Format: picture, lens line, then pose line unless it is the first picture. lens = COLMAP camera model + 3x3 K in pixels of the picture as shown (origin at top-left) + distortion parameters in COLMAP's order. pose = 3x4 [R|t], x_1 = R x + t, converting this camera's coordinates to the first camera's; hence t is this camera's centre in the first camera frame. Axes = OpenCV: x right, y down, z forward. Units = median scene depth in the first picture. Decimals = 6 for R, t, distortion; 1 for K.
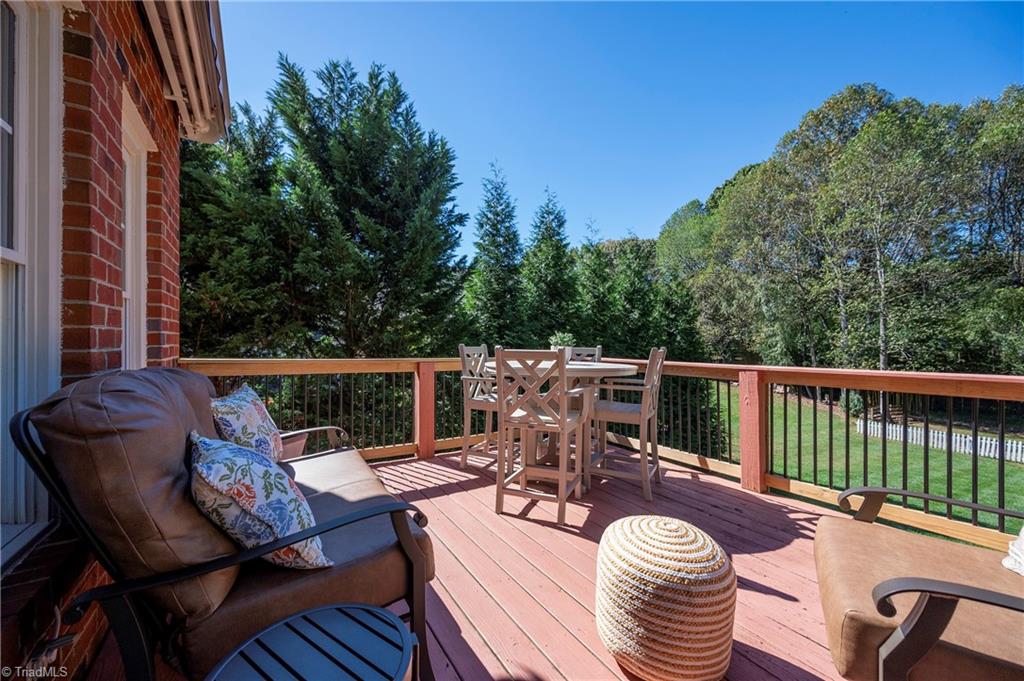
lens RADIAL K [[402.0, 0, 511.5], [0, 402.0, 346.4], [0, 0, 1]] dist [-0.006489, -0.000427]
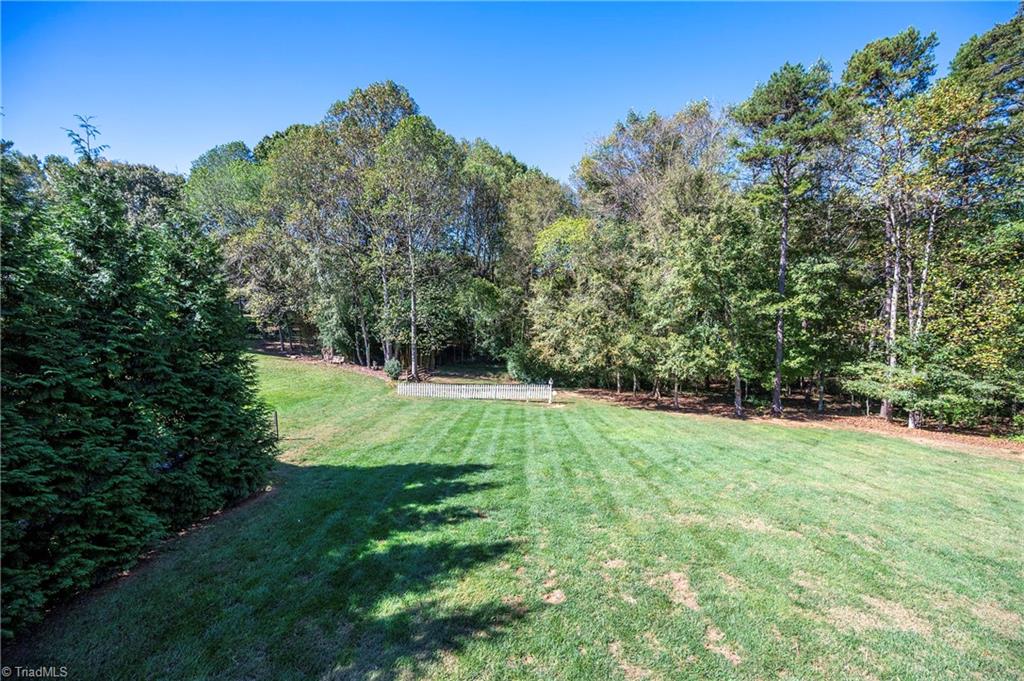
lens RADIAL K [[402.0, 0, 512.2], [0, 402.0, 341.3], [0, 0, 1]] dist [-0.006489, -0.000427]
pose [[0.536427, -0.052481, 0.842313, 0.056946], [-0.005633, 0.997820, 0.065758, -0.011648], [-0.843928, -0.040019, 0.534962, 0.085634]]
